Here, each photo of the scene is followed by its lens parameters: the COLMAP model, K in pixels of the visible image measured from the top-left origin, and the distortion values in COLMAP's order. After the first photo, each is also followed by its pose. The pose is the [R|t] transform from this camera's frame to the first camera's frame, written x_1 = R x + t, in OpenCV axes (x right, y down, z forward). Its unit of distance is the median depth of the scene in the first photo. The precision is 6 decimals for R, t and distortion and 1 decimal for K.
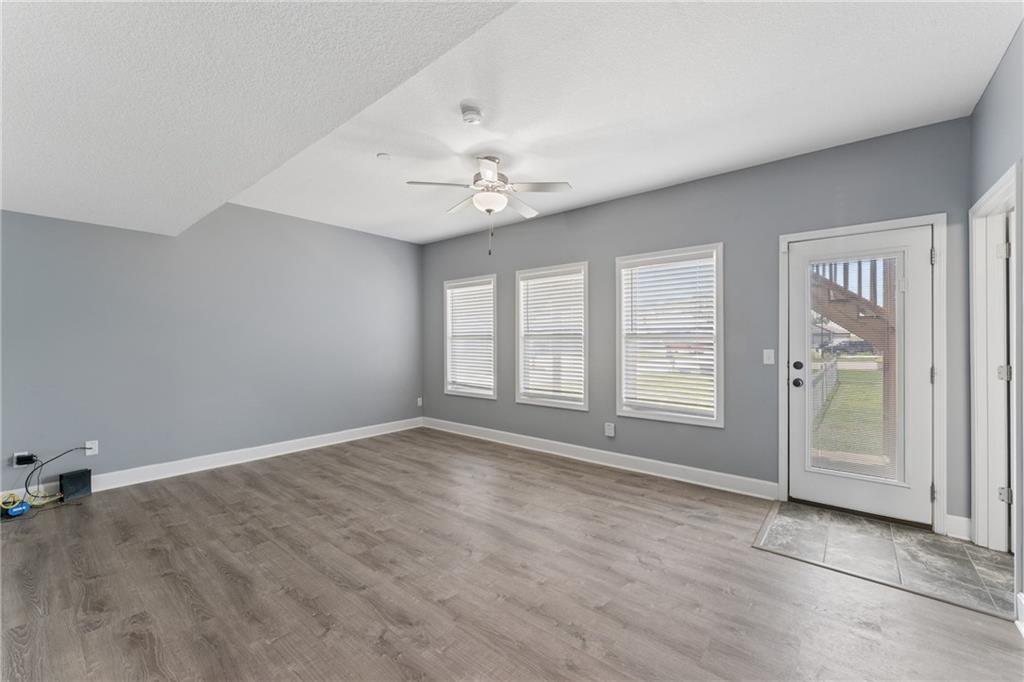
lens RADIAL K [[405.5, 0, 514.4], [0, 405.5, 341.4], [0, 0, 1]] dist [-0.001780, -0.000090]
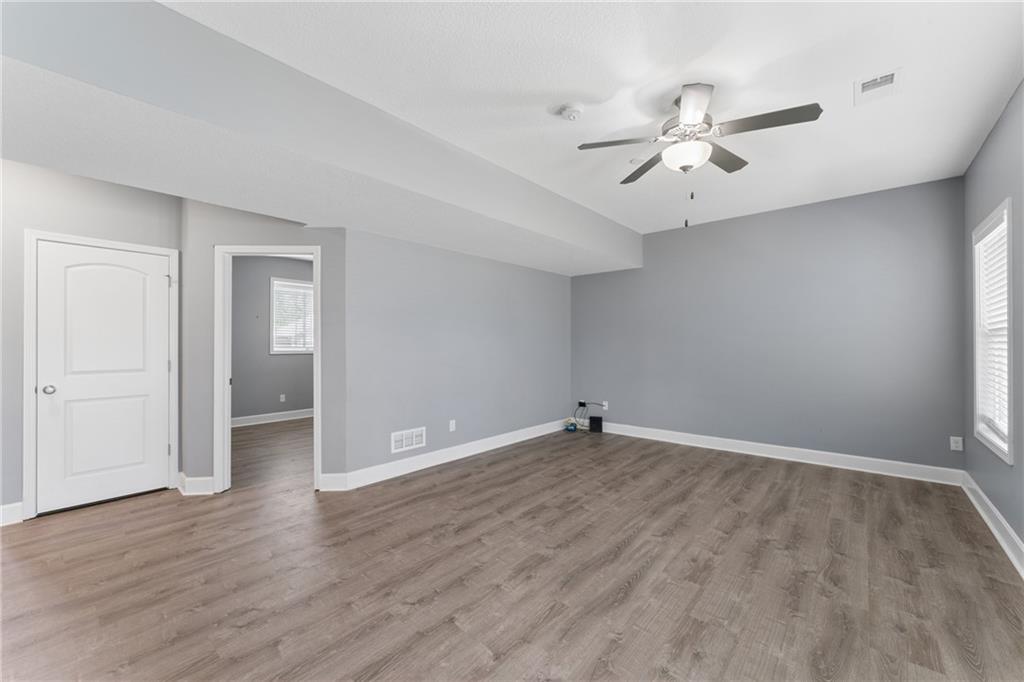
lens RADIAL K [[407.1, 0, 511.1], [0, 407.1, 340.6], [0, 0, 1]] dist [0.000179, 0.000095]
pose [[-0.017692, -0.005088, -0.999831, 0.693601], [0.002242, 0.999984, -0.005129, 0.002525], [0.999841, -0.002332, -0.017680, 0.686187]]
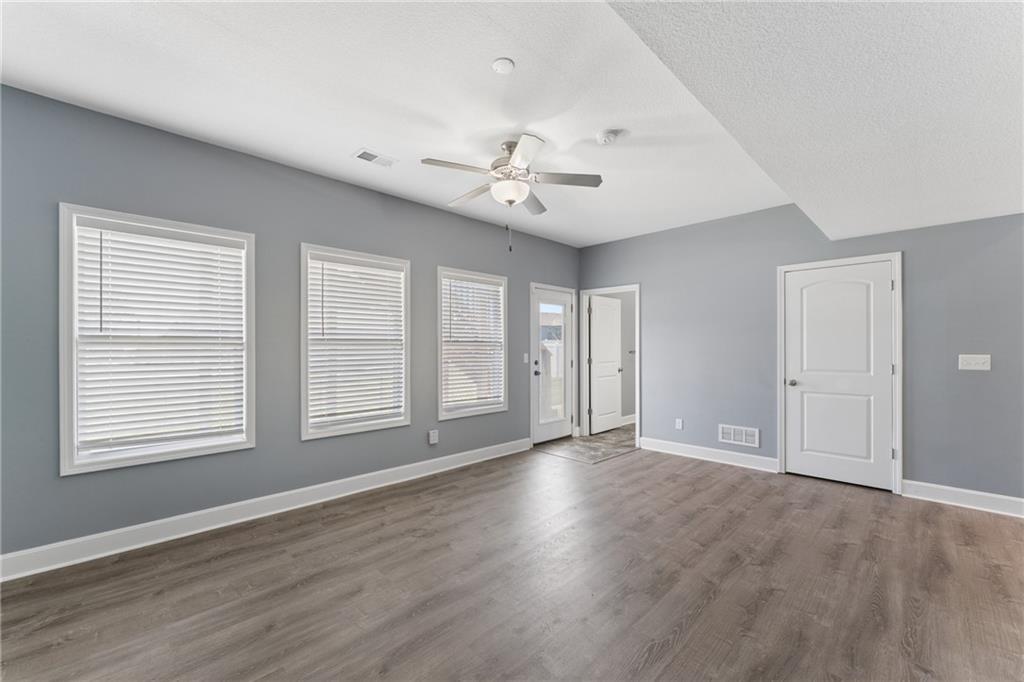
lens RADIAL K [[415.4, 0, 507.4], [0, 415.4, 346.0], [0, 0, 1]] dist [-0.000466, 0.000010]
pose [[0.105076, 0.005573, 0.994449, -0.967374], [0.001146, 0.999983, -0.005725, 0.000706], [-0.994464, 0.001741, 0.105068, 0.905588]]
